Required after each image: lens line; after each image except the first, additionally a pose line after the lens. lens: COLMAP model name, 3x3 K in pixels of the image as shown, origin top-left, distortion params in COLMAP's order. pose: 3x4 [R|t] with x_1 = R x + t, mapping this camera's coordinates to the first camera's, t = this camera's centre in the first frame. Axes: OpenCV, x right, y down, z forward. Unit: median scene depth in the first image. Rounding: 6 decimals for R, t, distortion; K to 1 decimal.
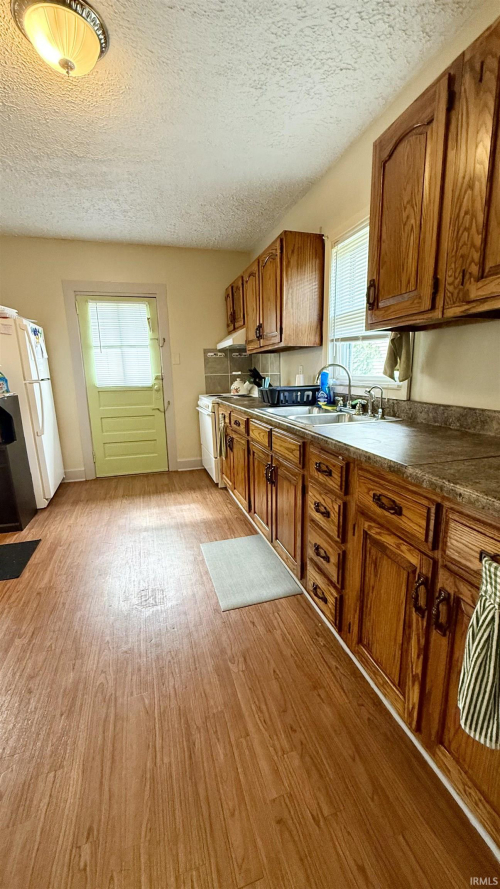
lens RADIAL K [[352.8, 0, 252.5], [0, 352.8, 447.0], [0, 0, 1]] dist [-0.000068, -0.000207]
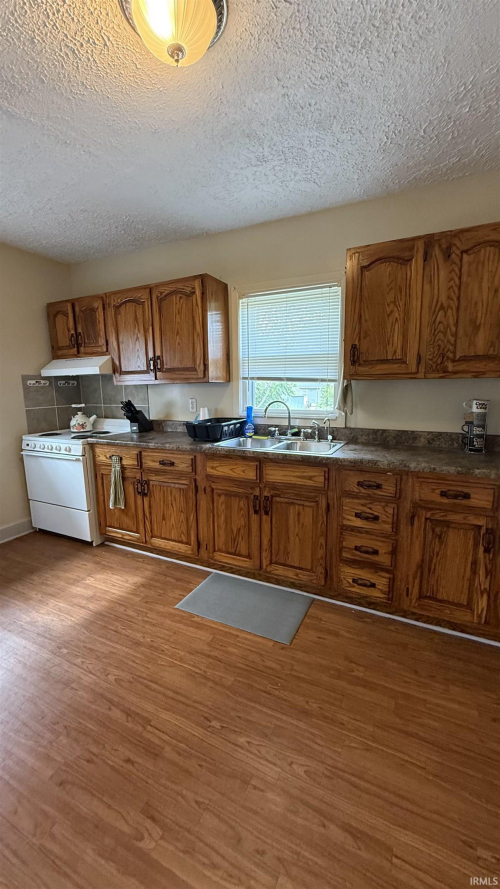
lens RADIAL K [[352.8, 0, 252.5], [0, 352.8, 447.0], [0, 0, 1]] dist [-0.000068, -0.000207]
pose [[0.684489, -0.110965, 0.720529, -0.696566], [0.153131, 0.988183, 0.006714, -0.103628], [-0.712759, 0.105739, 0.693393, 0.260385]]
